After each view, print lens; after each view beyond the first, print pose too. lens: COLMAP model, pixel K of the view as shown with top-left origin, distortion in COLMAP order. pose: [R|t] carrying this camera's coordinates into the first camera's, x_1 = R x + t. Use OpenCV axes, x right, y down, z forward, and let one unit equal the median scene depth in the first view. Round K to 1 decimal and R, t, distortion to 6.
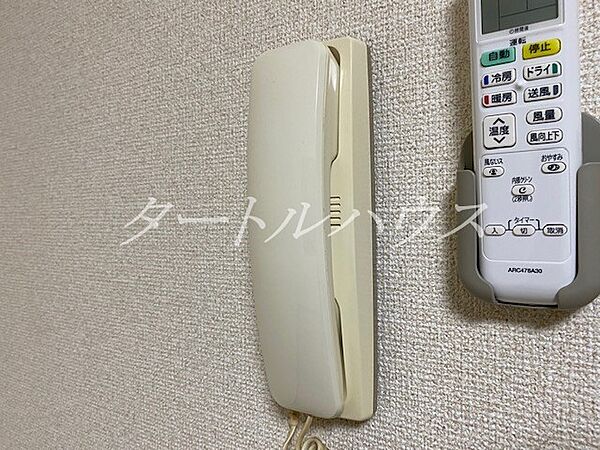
lens RADIAL K [[454.6, 0, 301.4], [0, 454.6, 225.0], [0, 0, 1]] dist [-0.000459, -0.004698]
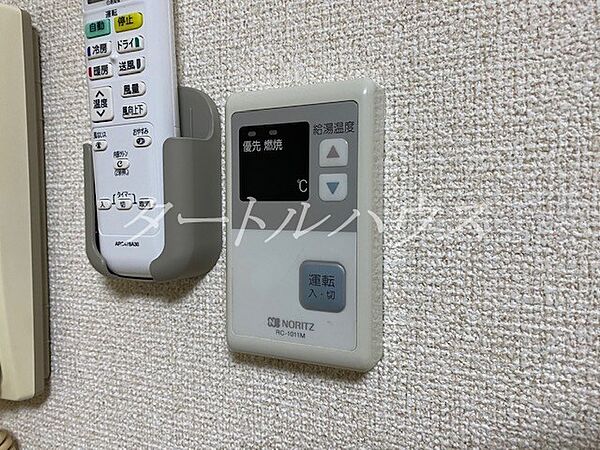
lens RADIAL K [[454.6, 0, 301.4], [0, 454.6, 225.8], [0, 0, 1]] dist [-0.000459, -0.004698]
pose [[0.988591, 0.001730, 0.150614, 0.678464], [-0.006134, 0.999567, 0.028785, 0.026491], [-0.150499, -0.029381, 0.988173, -0.052138]]
